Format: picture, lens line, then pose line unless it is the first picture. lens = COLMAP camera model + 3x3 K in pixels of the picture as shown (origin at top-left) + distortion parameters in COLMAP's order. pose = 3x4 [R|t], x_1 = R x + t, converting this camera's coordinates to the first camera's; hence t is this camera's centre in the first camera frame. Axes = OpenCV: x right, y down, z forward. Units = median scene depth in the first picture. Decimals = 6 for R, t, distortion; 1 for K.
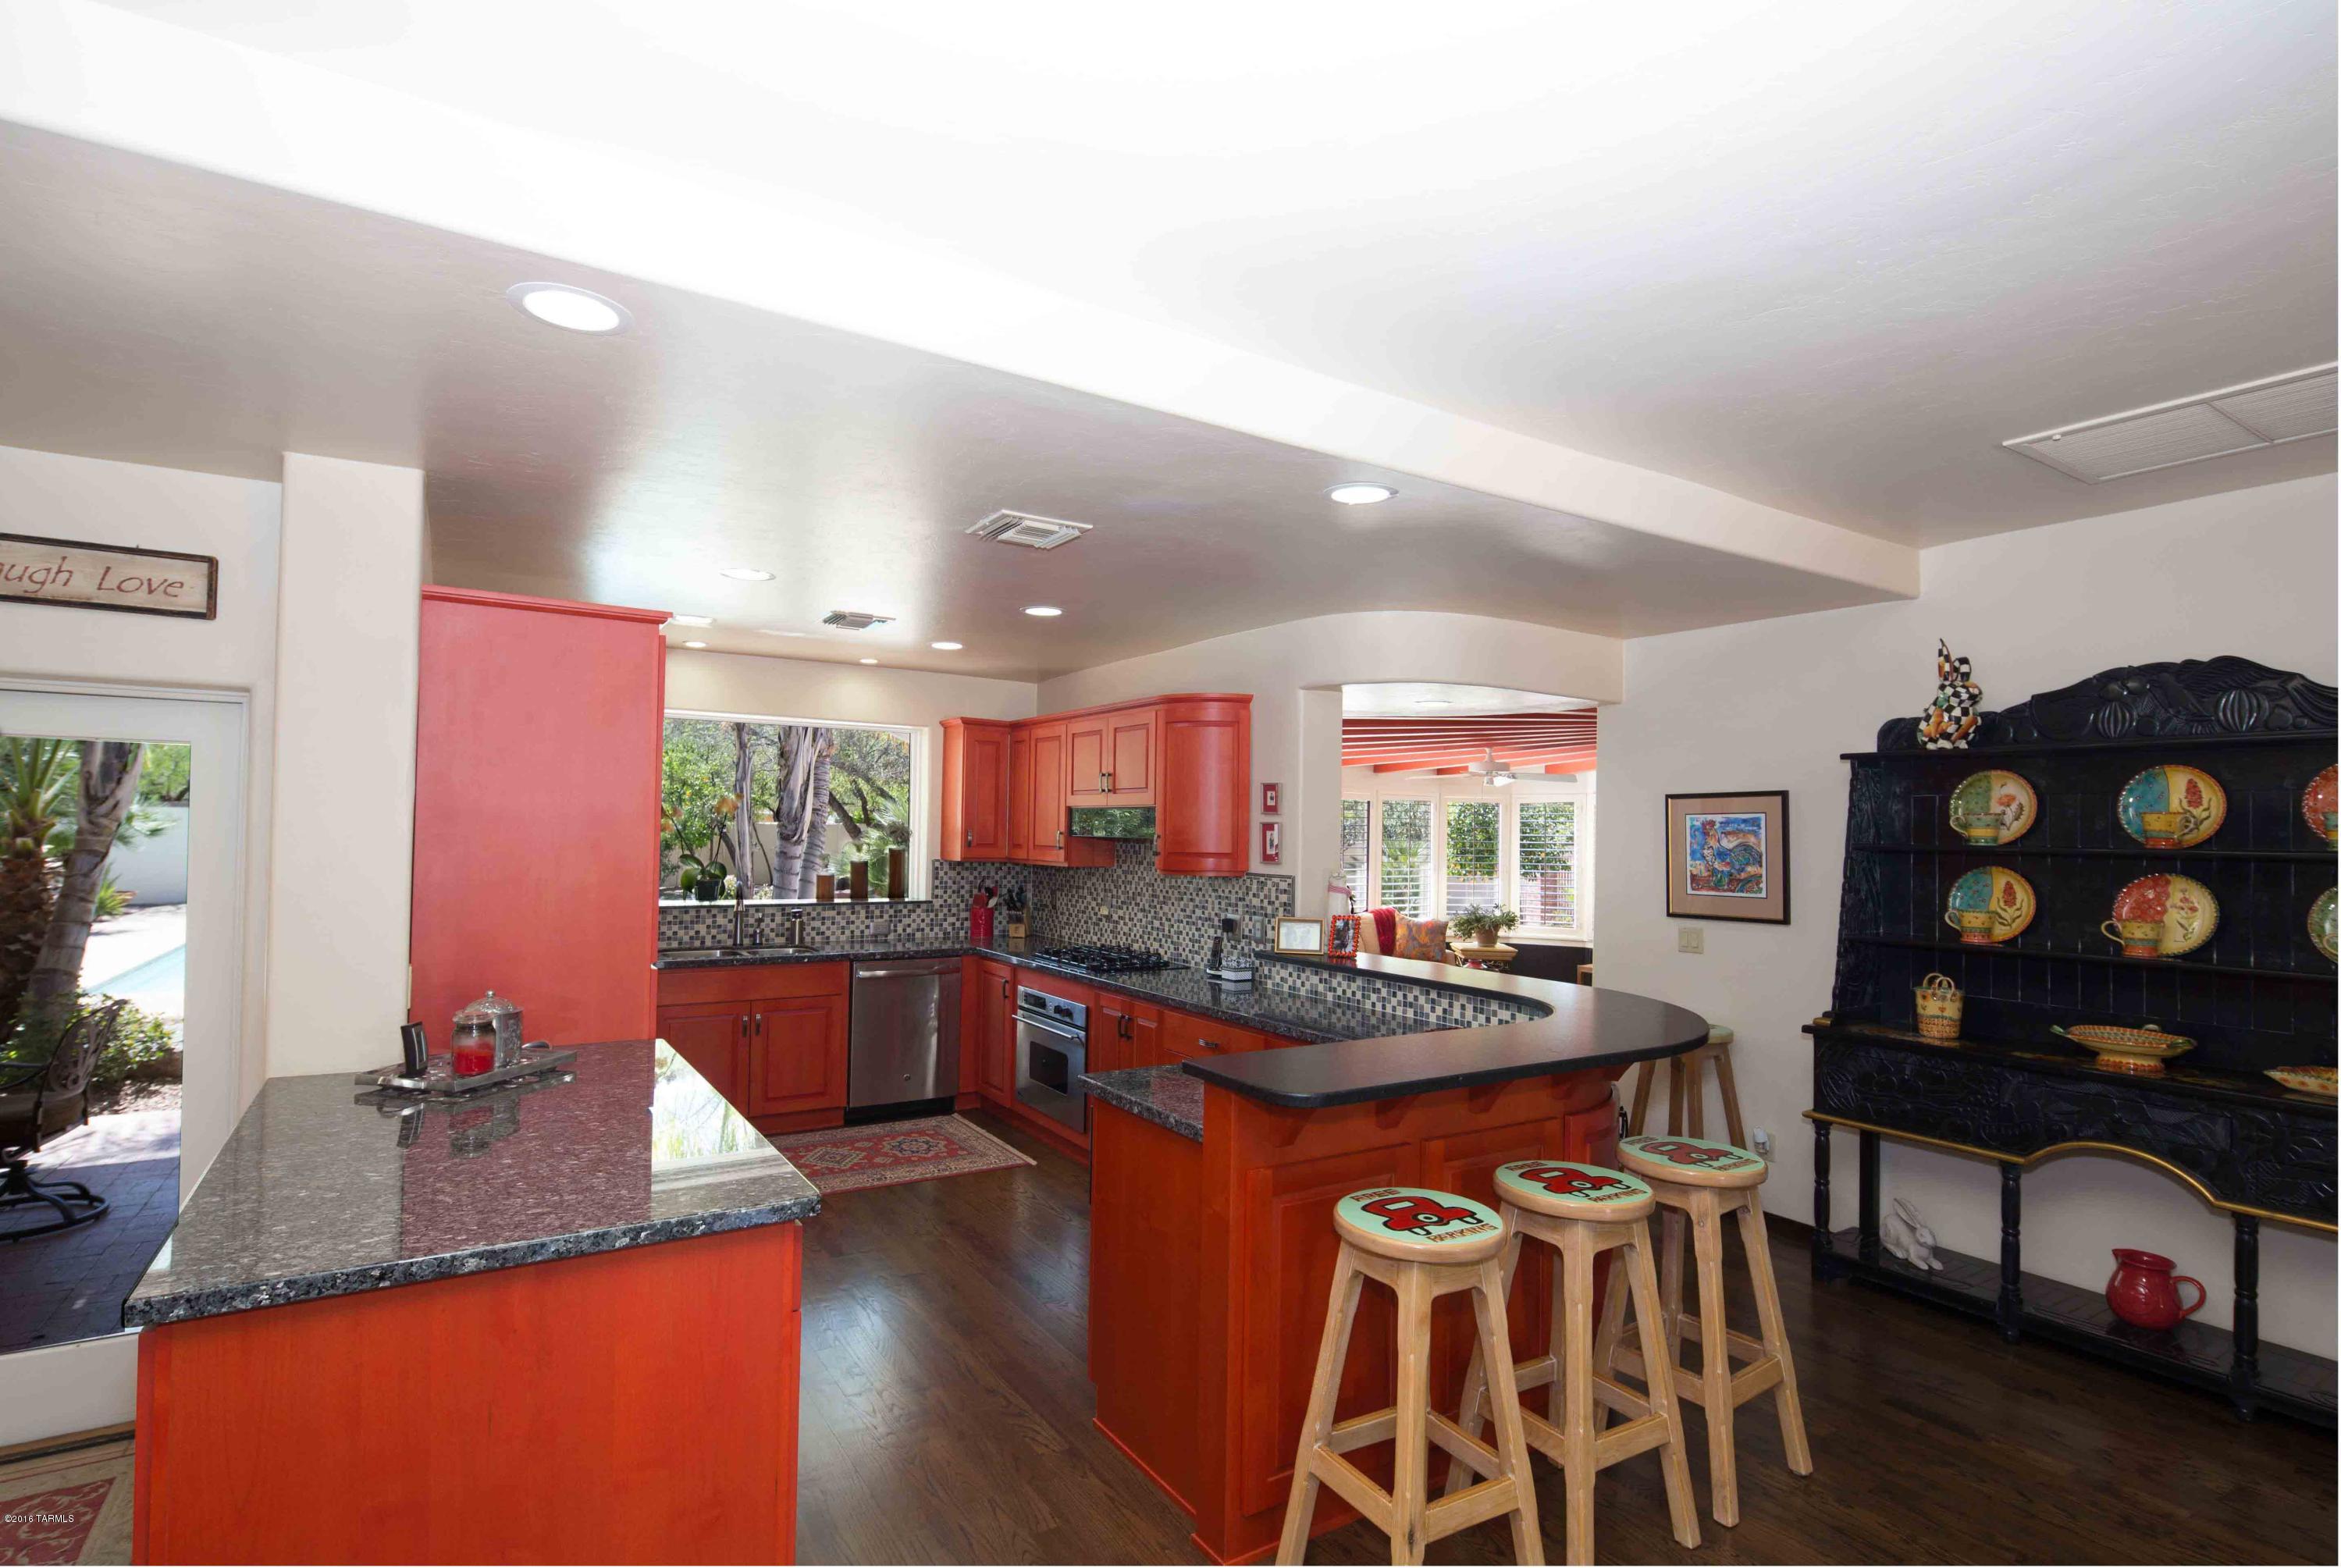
lens RADIAL K [[1122.8, 0, 1173.0], [0, 1122.8, 799.2], [0, 0, 1]] dist [0.005855, -0.004935]
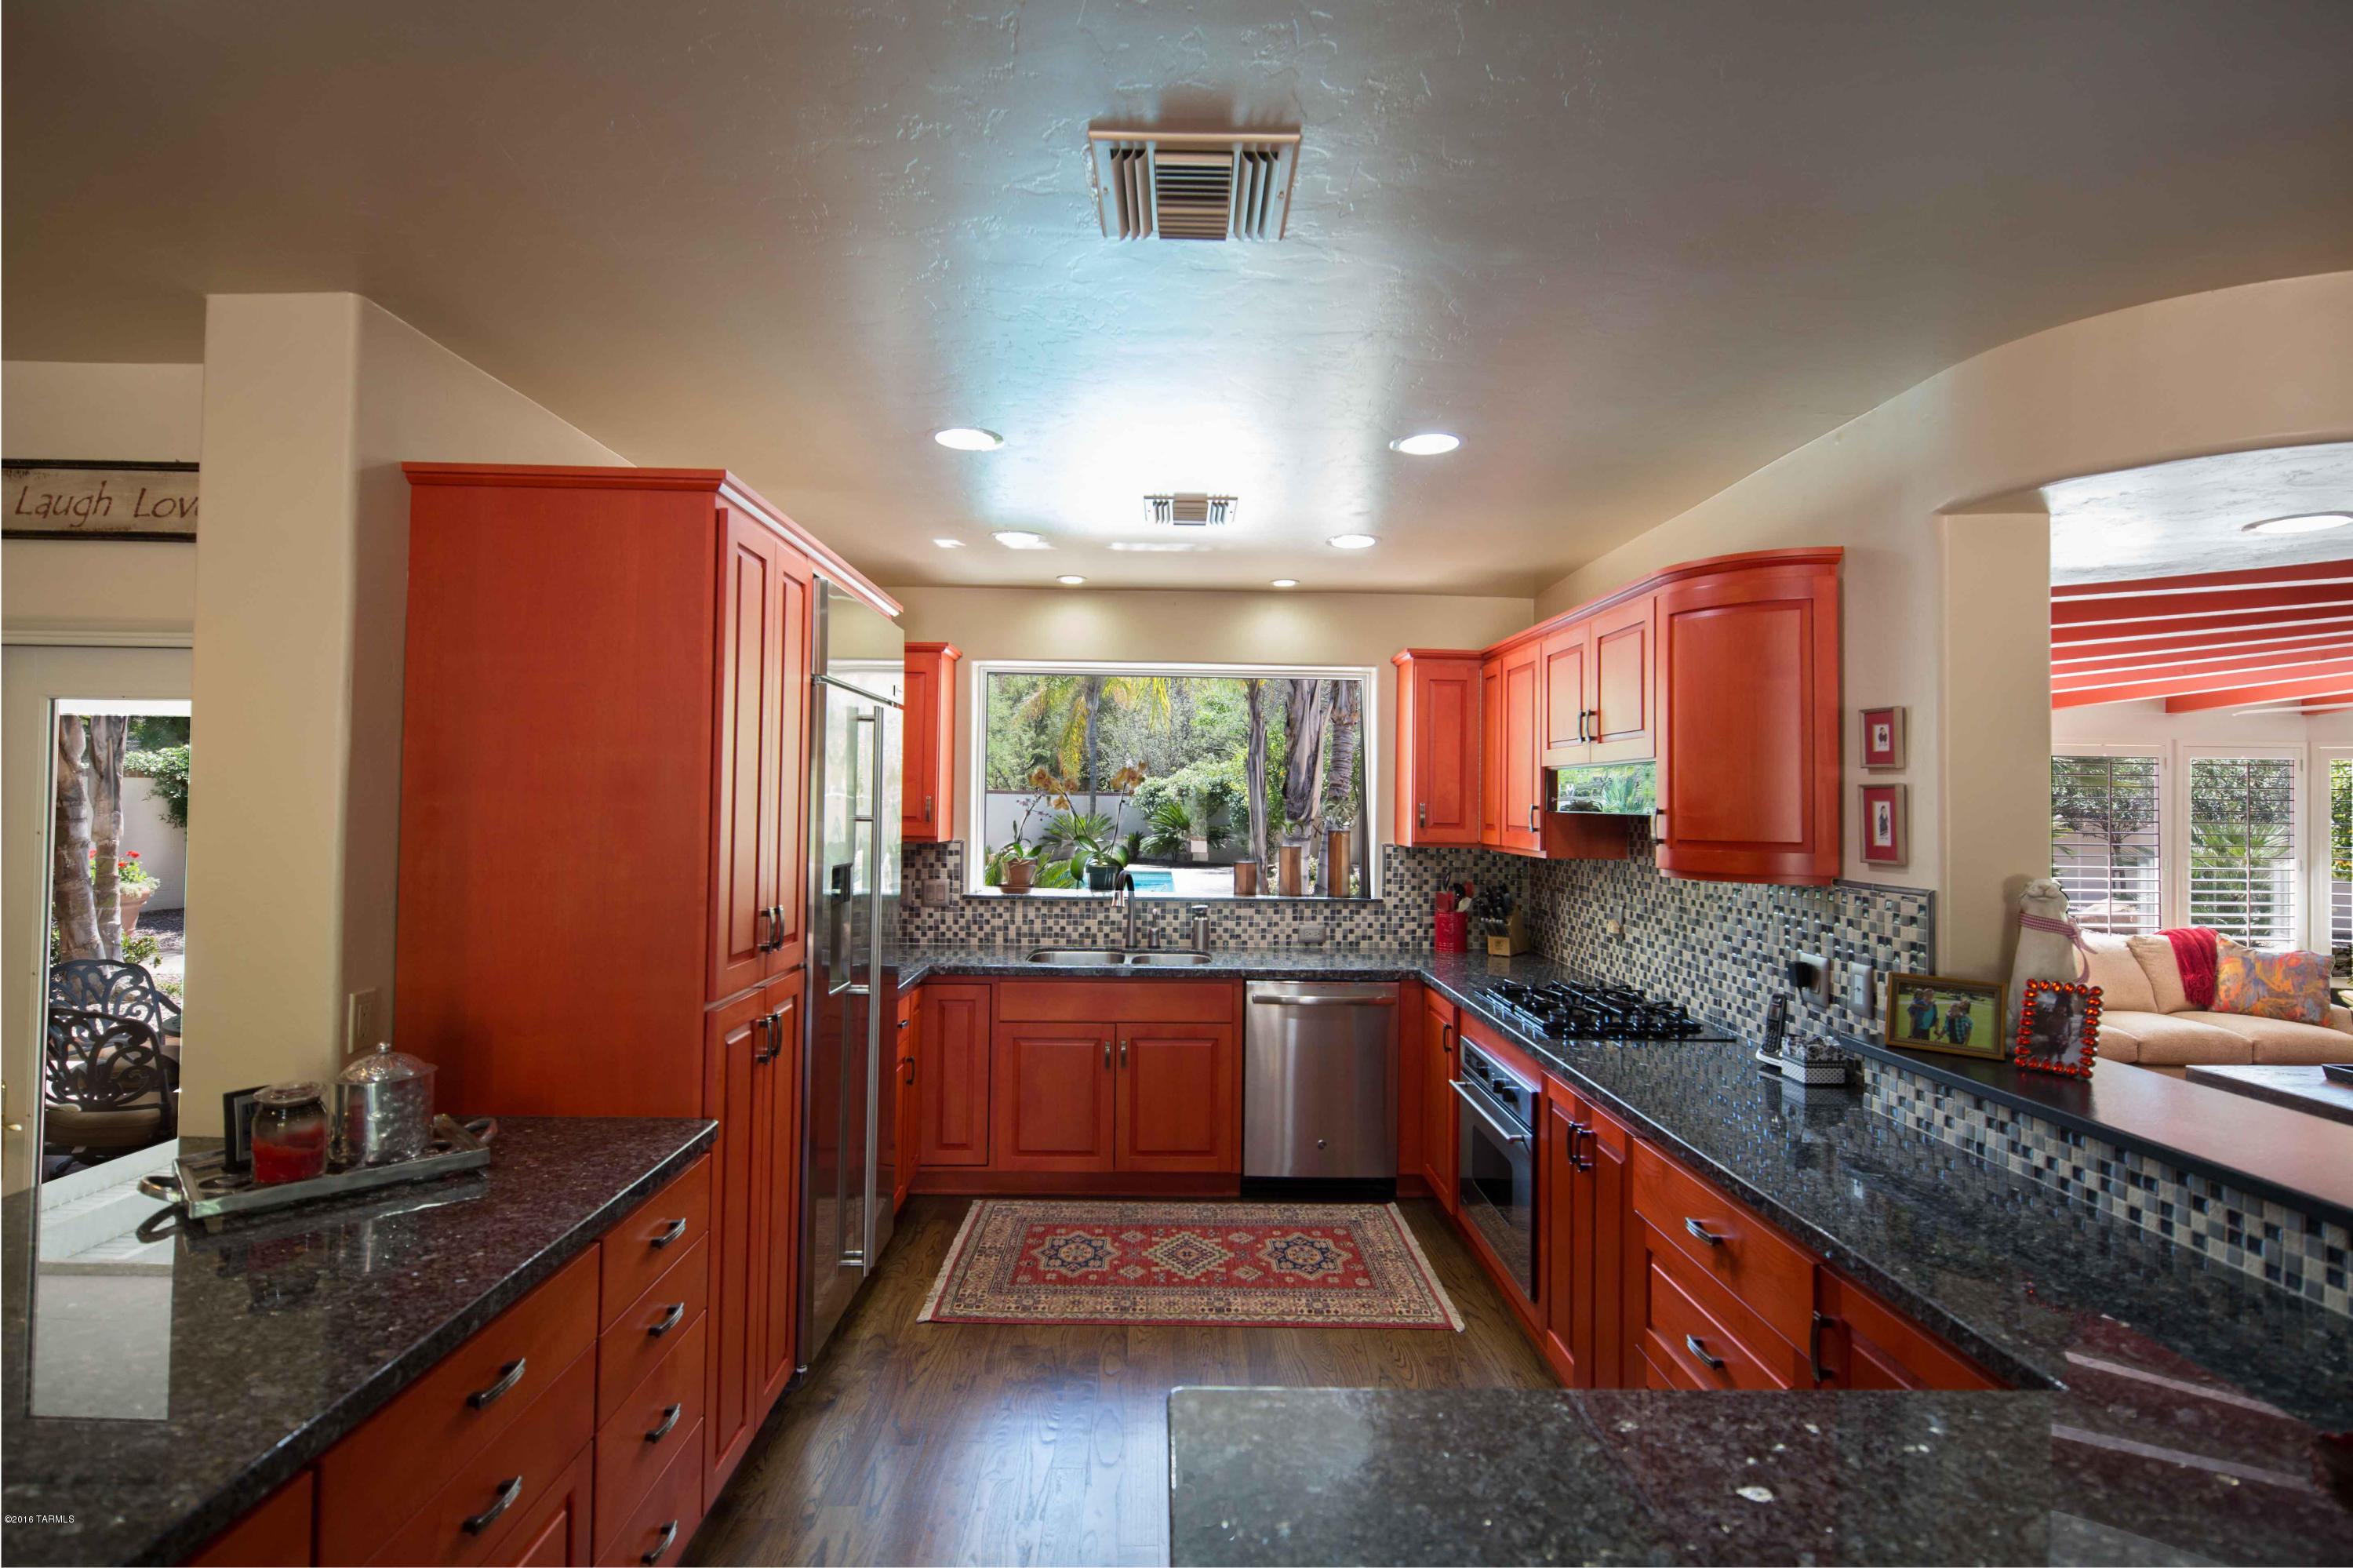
lens RADIAL K [[1128.6, 0, 1176.9], [0, 1128.6, 772.7], [0, 0, 1]] dist [0.005855, -0.004935]
pose [[0.851706, -0.019296, -0.523665, 0.075524], [0.016479, 0.999814, -0.010038, 0.013734], [0.523761, -0.000080, 0.851865, 0.349709]]
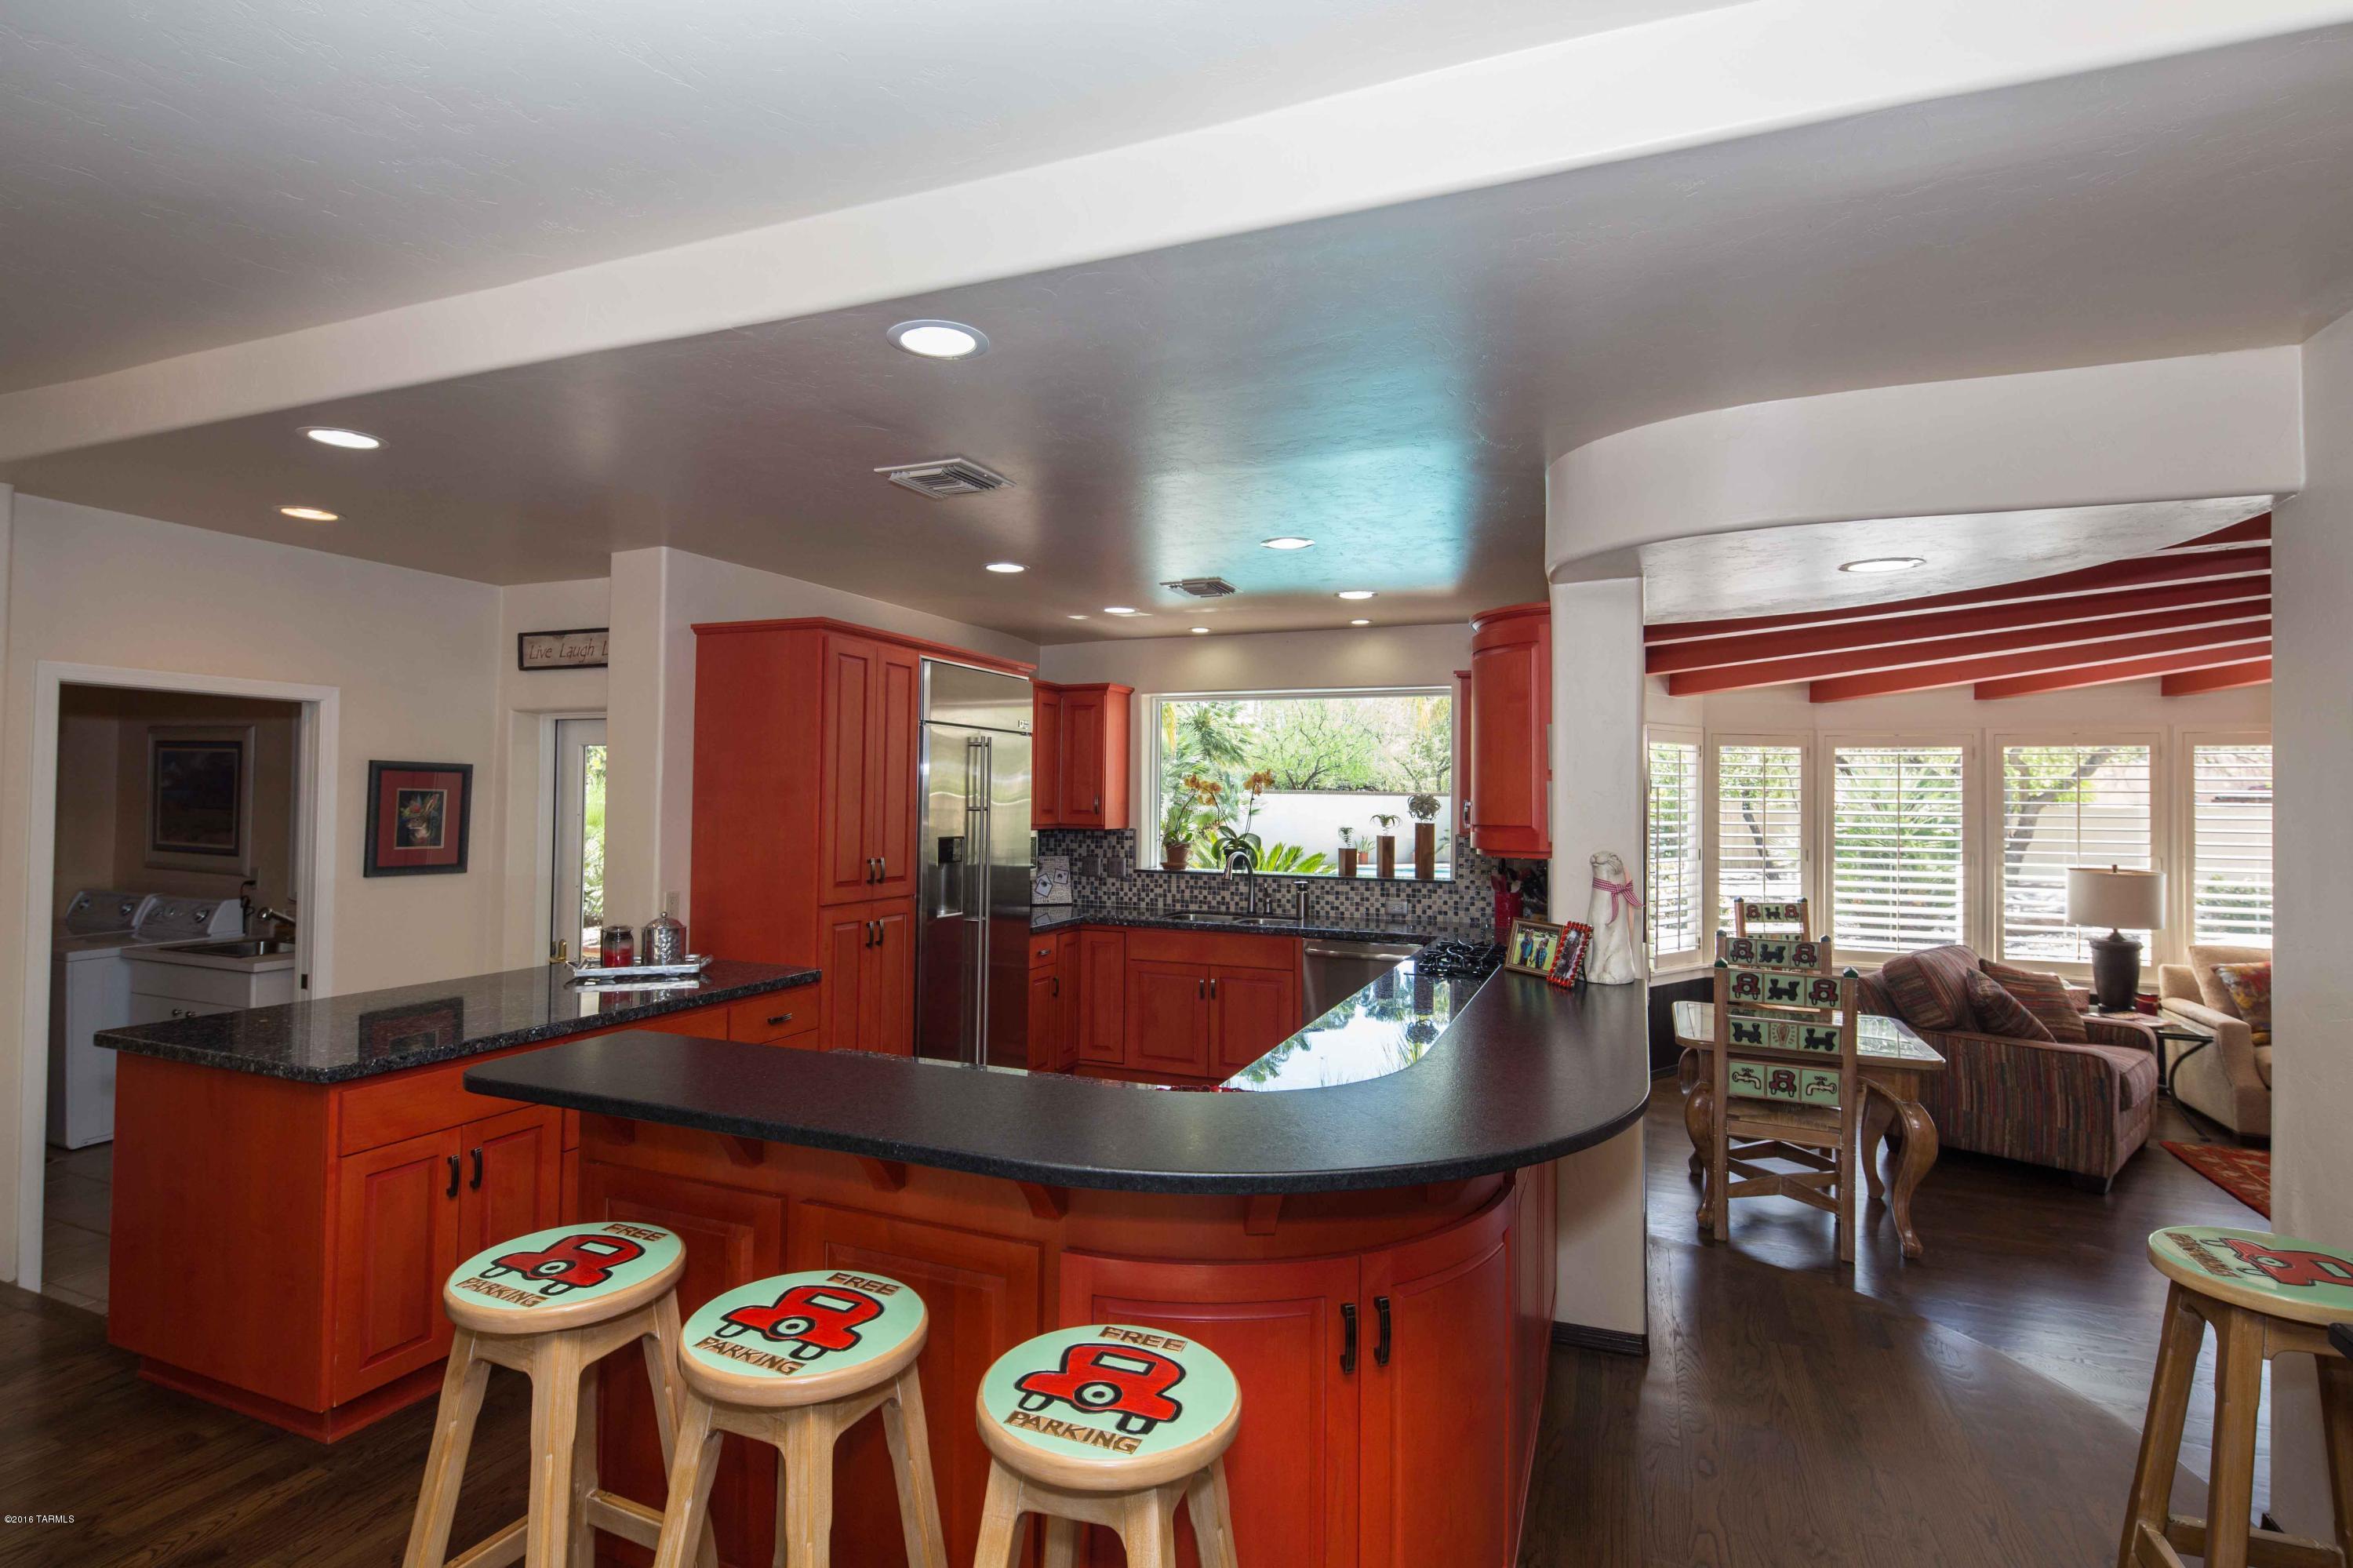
lens RADIAL K [[1128.6, 0, 1173.1], [0, 1128.6, 771.8], [0, 0, 1]] dist [0.005855, -0.004935]
pose [[0.574886, -0.030062, -0.817681, 0.463943], [0.022431, 0.999528, -0.020977, 0.021381], [0.817926, -0.006282, 0.575289, 0.369231]]
